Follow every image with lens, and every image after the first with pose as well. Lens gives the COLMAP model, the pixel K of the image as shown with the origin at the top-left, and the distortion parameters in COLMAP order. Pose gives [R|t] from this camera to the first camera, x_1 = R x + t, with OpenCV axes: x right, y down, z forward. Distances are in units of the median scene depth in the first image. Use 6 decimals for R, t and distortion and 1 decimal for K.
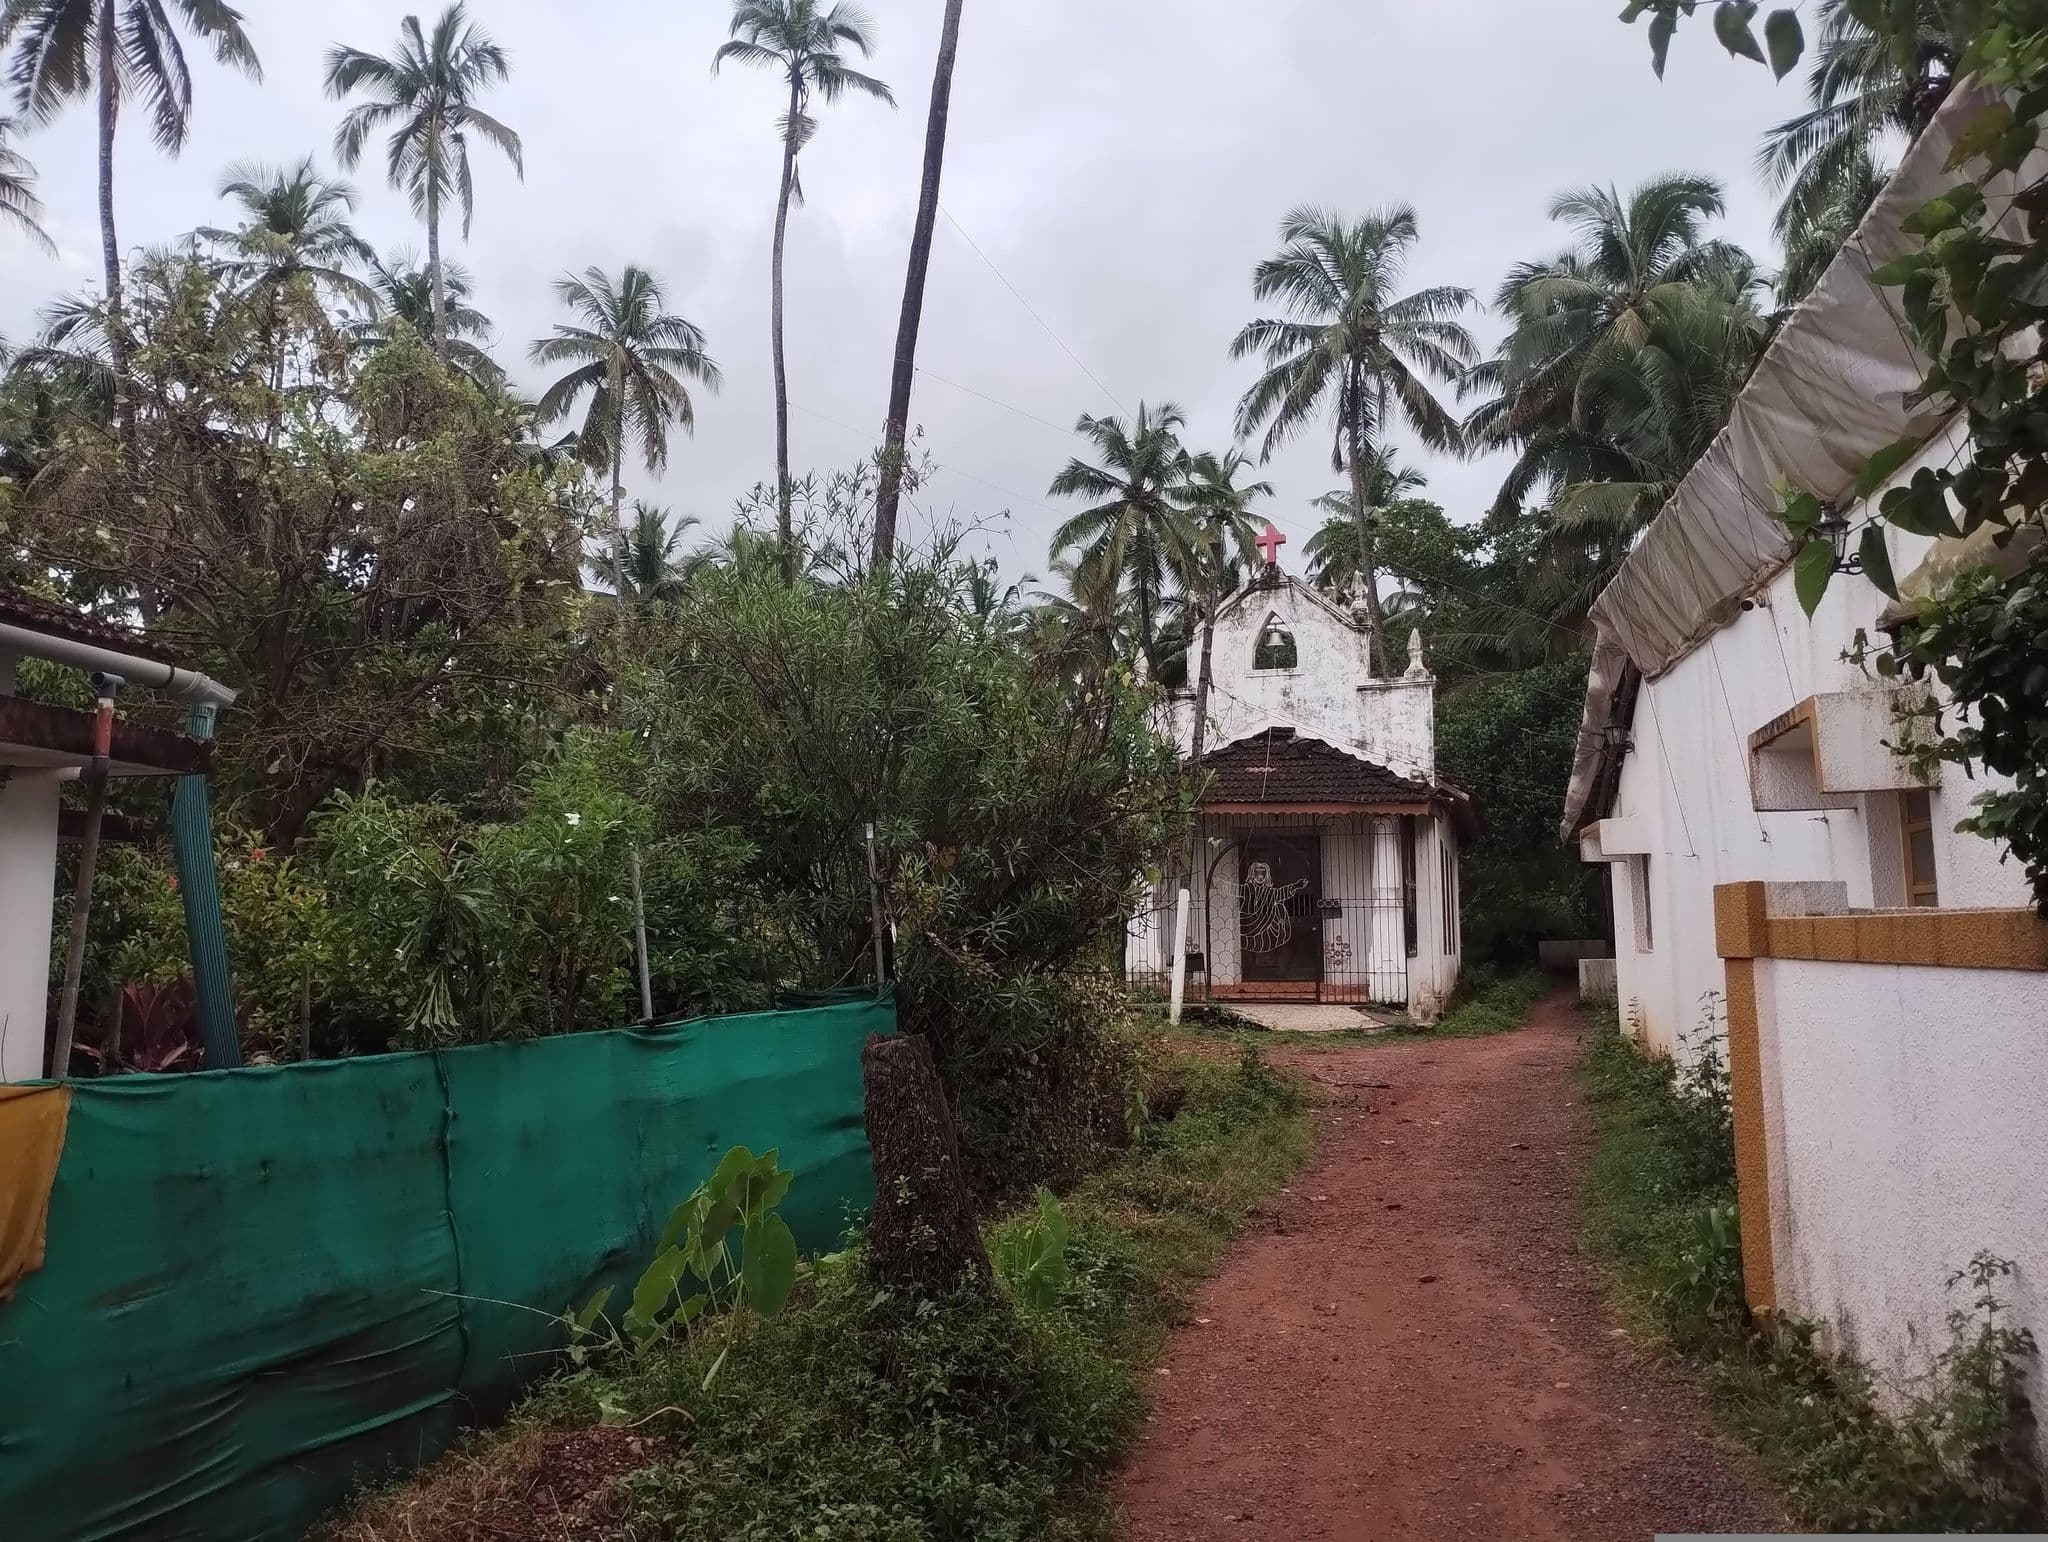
lens RADIAL K [[1524.4, 0, 1024.7], [0, 1524.4, 768.4], [0, 0, 1]] dist [0.013487, -0.000810]
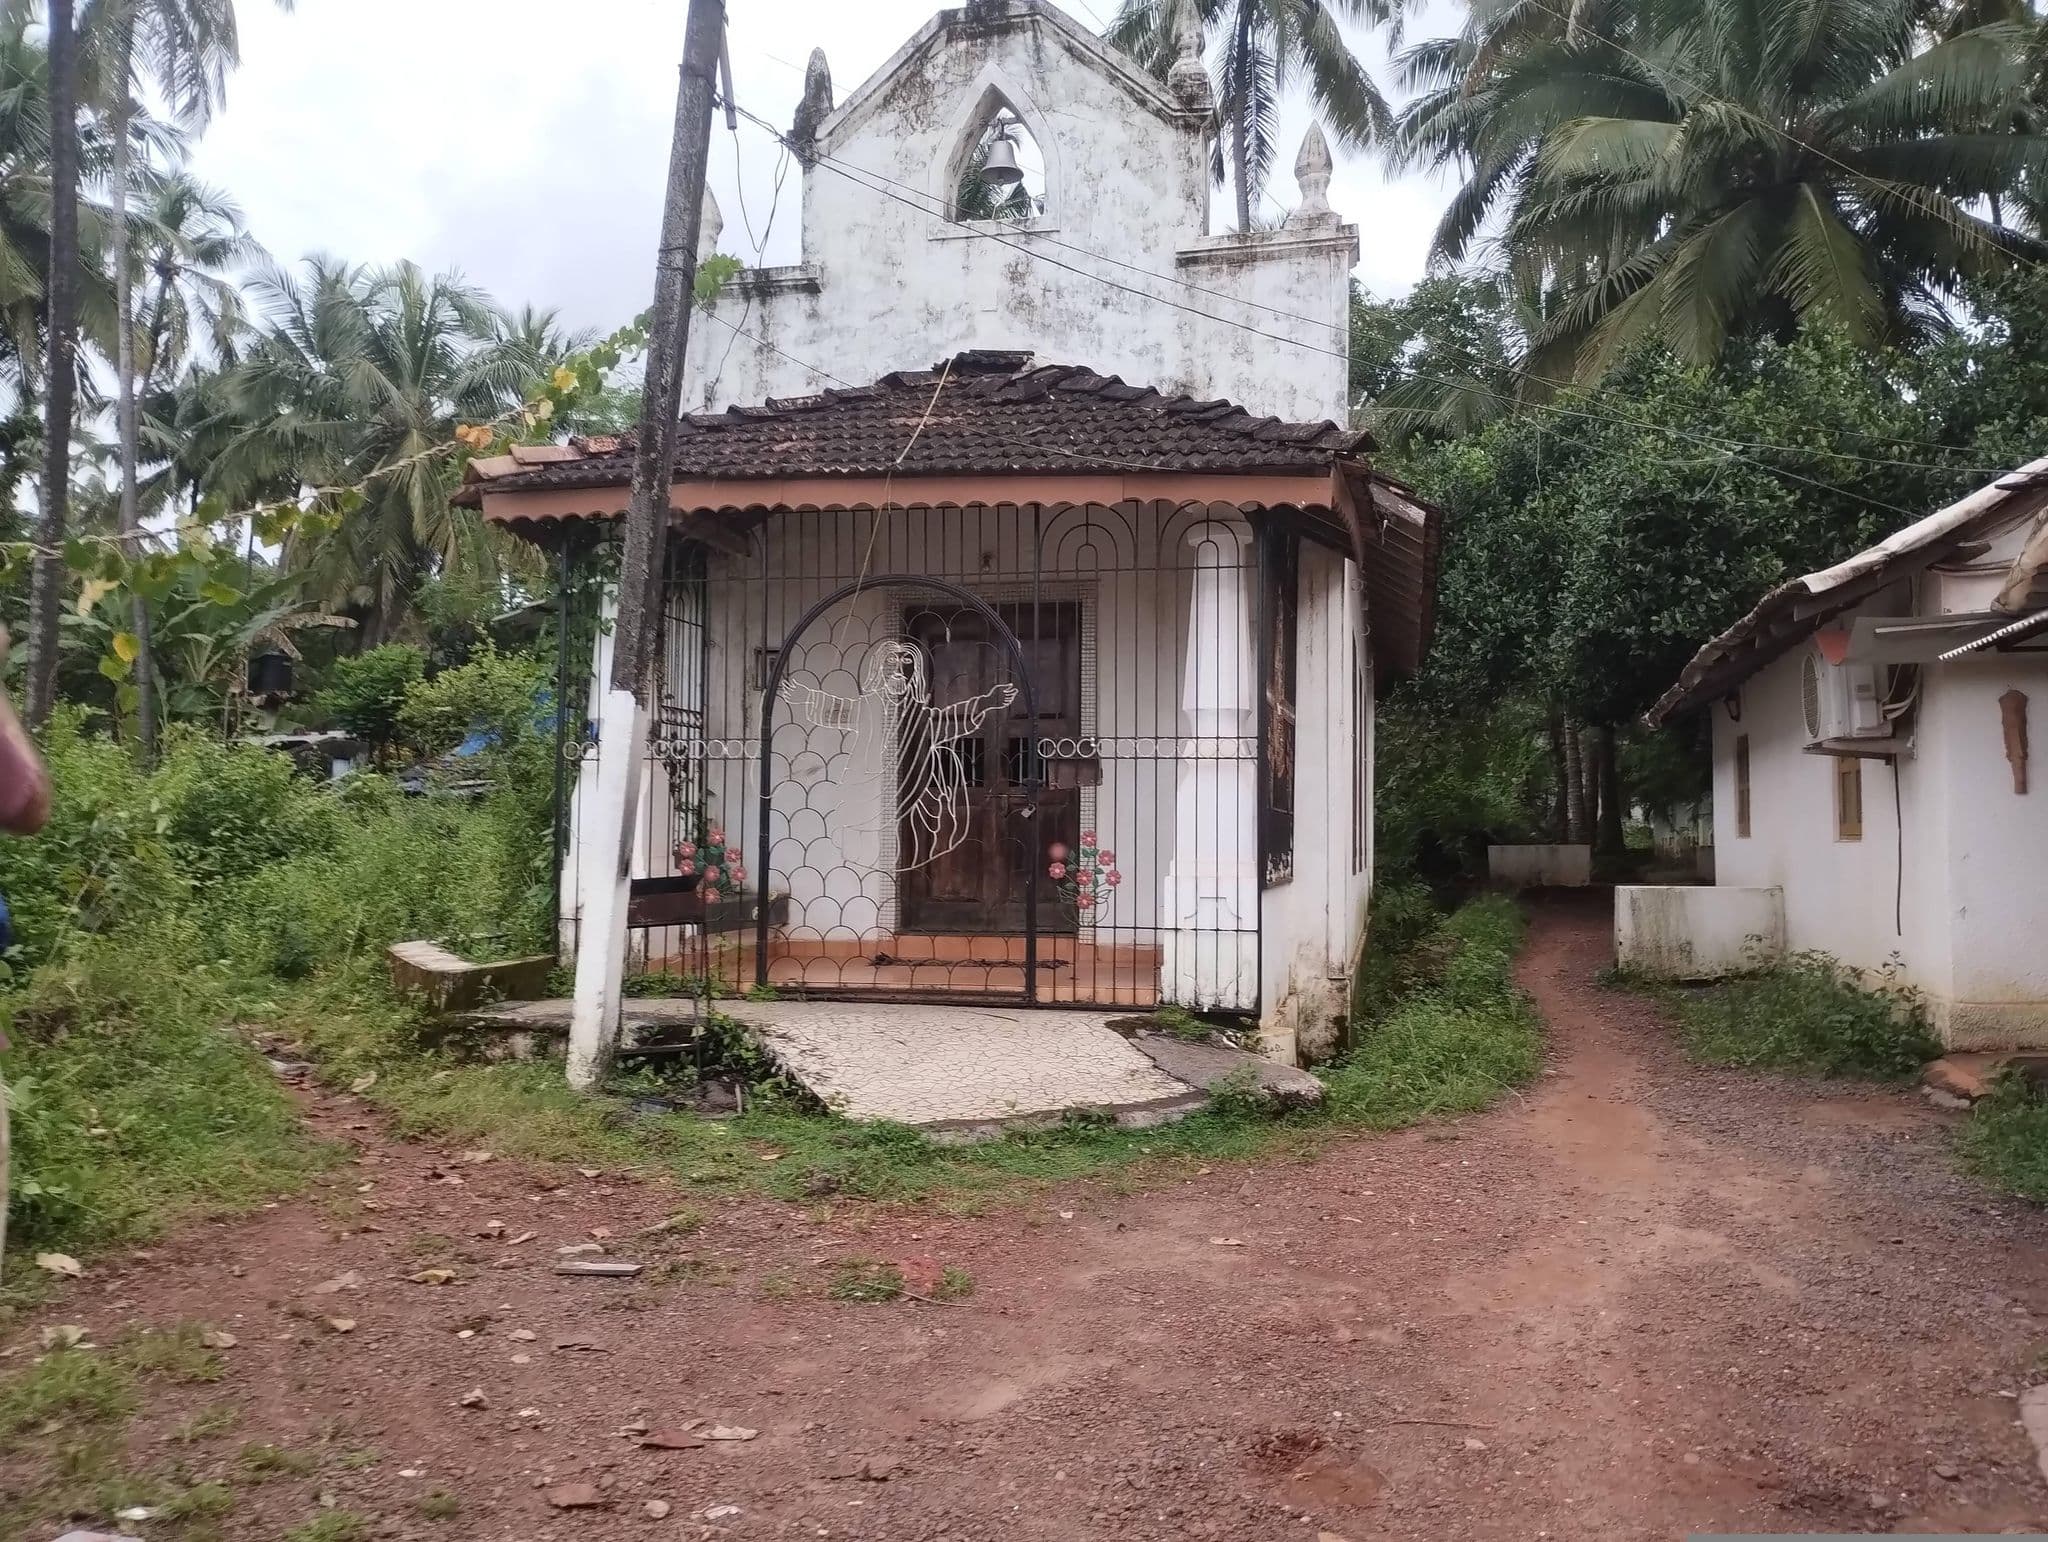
lens RADIAL K [[1524.4, 0, 1023.1], [0, 1524.4, 773.0], [0, 0, 1]] dist [0.013487, -0.000810]
pose [[0.997816, 0.016412, 0.063979, 0.161222], [-0.020927, 0.997289, 0.070549, 0.067022], [-0.062647, -0.071734, 0.995454, 0.608443]]
